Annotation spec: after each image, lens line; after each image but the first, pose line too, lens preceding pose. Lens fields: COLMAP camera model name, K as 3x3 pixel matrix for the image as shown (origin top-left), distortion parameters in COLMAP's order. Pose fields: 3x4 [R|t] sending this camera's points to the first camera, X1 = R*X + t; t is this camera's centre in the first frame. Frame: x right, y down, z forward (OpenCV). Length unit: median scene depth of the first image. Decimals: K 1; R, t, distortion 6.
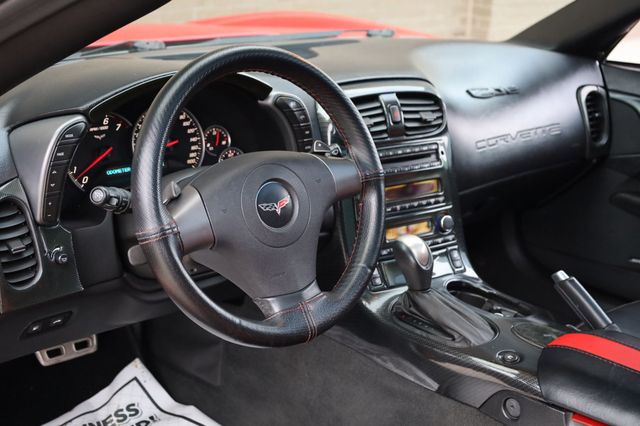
lens RADIAL K [[932.3, 0, 320.0], [0, 932.3, 213.0], [0, 0, 1]] dist [-0.011113, 0.030745]
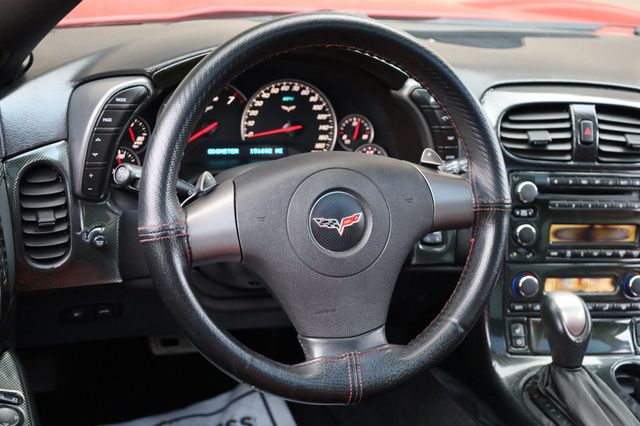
lens RADIAL K [[973.0, 0, 320.0], [0, 973.0, 213.0], [0, 0, 1]] dist [-0.019404, 0.005595]
pose [[0.921601, 0.167759, -0.350012, 0.181233], [-0.166246, 0.985477, 0.034599, -0.034151], [0.350733, 0.026301, 0.936106, 0.194713]]
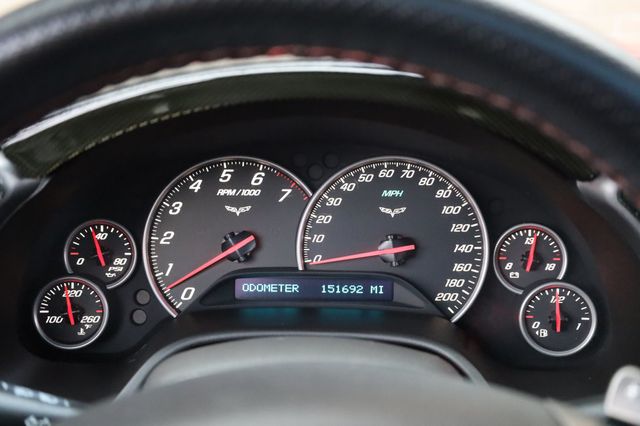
lens RADIAL K [[850.8, 0, 320.0], [0, 850.8, 213.0], [0, 0, 1]] dist [-0.010455, -0.002793]
pose [[0.725466, 0.163506, -0.668554, 0.079388], [-0.187258, 0.981619, 0.036873, -0.099438], [0.662294, 0.098441, 0.742749, 0.676436]]
